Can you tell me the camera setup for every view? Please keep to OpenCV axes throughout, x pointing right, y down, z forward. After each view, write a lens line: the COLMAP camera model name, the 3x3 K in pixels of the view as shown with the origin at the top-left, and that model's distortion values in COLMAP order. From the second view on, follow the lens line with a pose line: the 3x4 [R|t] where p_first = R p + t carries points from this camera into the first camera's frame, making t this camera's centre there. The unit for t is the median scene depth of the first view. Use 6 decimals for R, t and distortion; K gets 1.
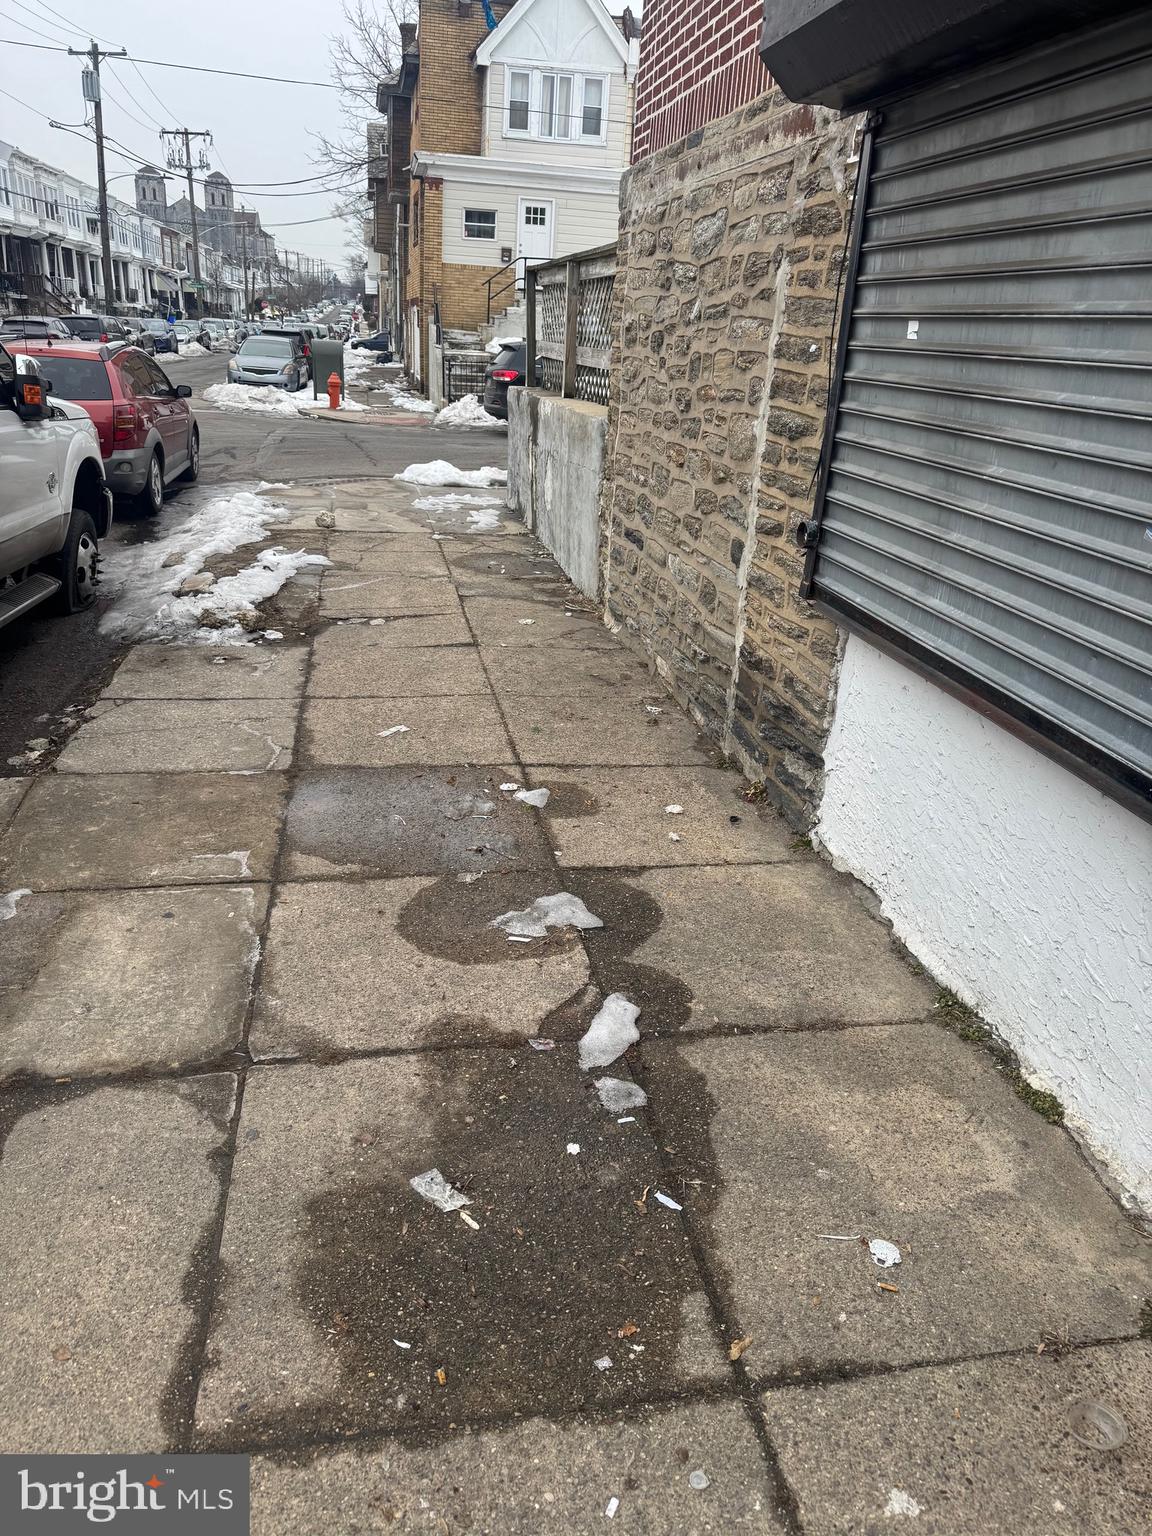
lens RADIAL K [[1084.2, 0, 572.7], [0, 1084.2, 773.2], [0, 0, 1]] dist [0.061932, -0.073135]
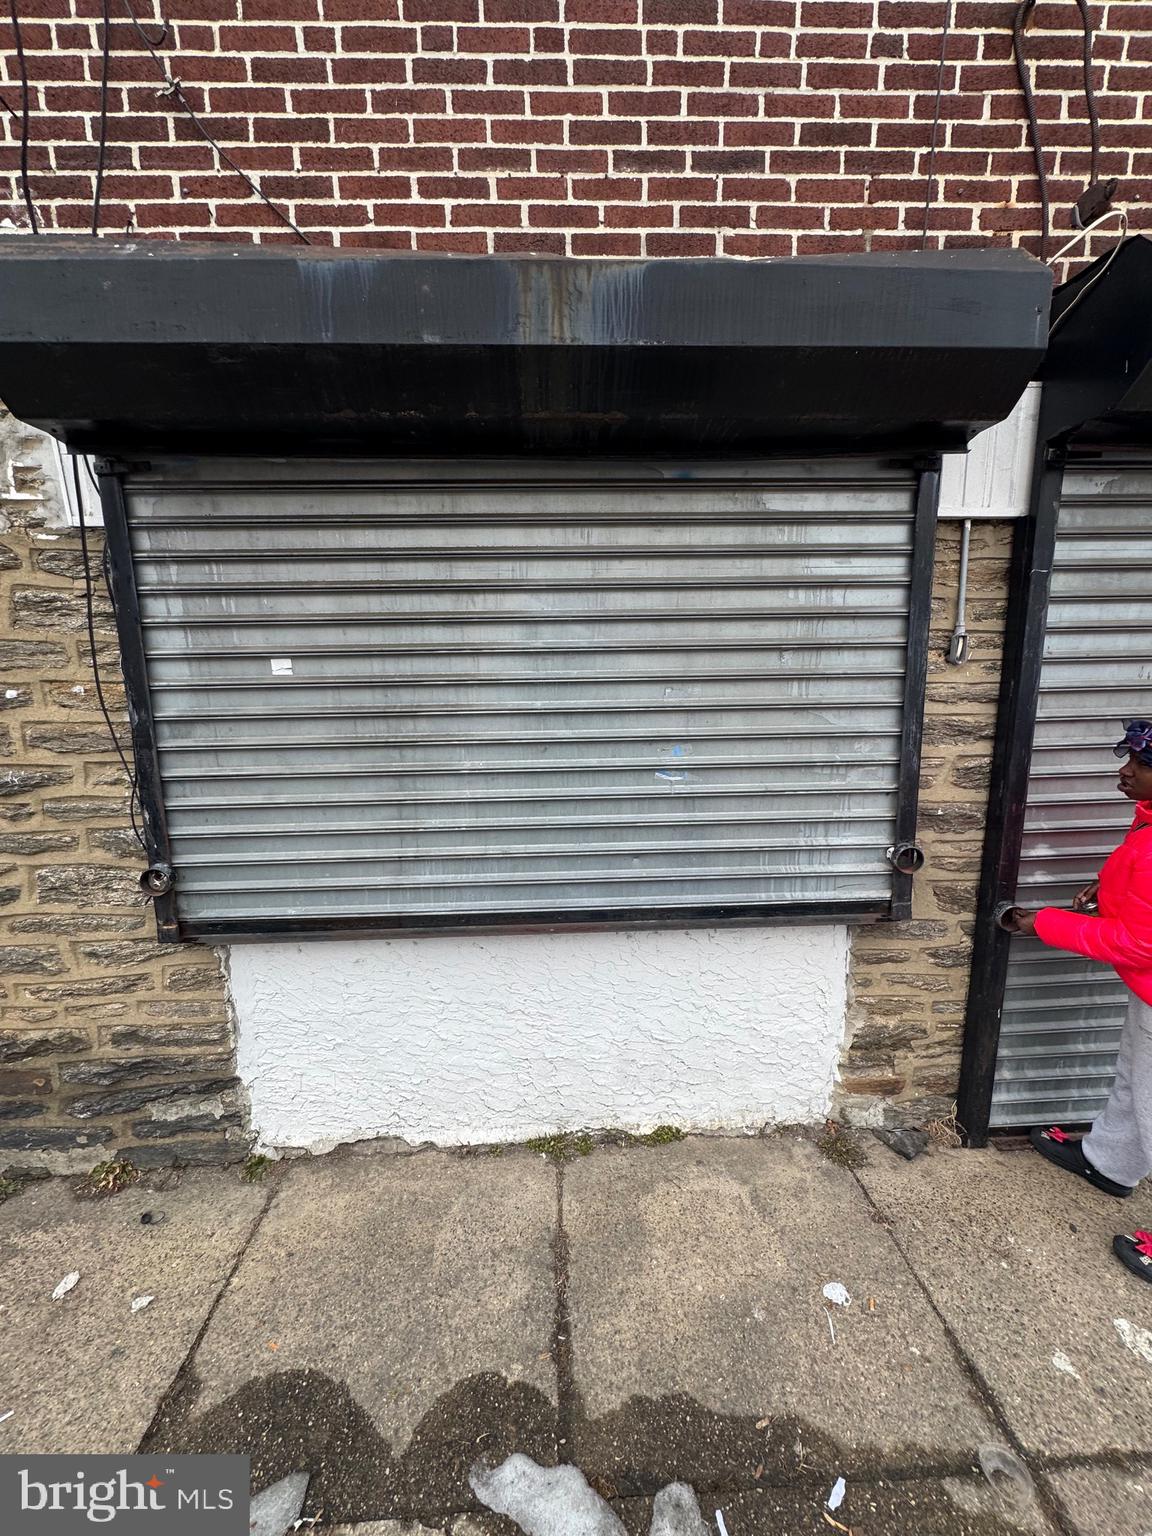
lens RADIAL K [[614.4, 0, 577.5], [0, 614.4, 760.1], [0, 0, 1]] dist [-0.011439, 0.001858]
pose [[0.132556, -0.218689, 0.966749, -0.255308], [0.396138, 0.905760, 0.150576, -0.301669], [-0.908572, 0.363006, 0.206695, 0.656959]]
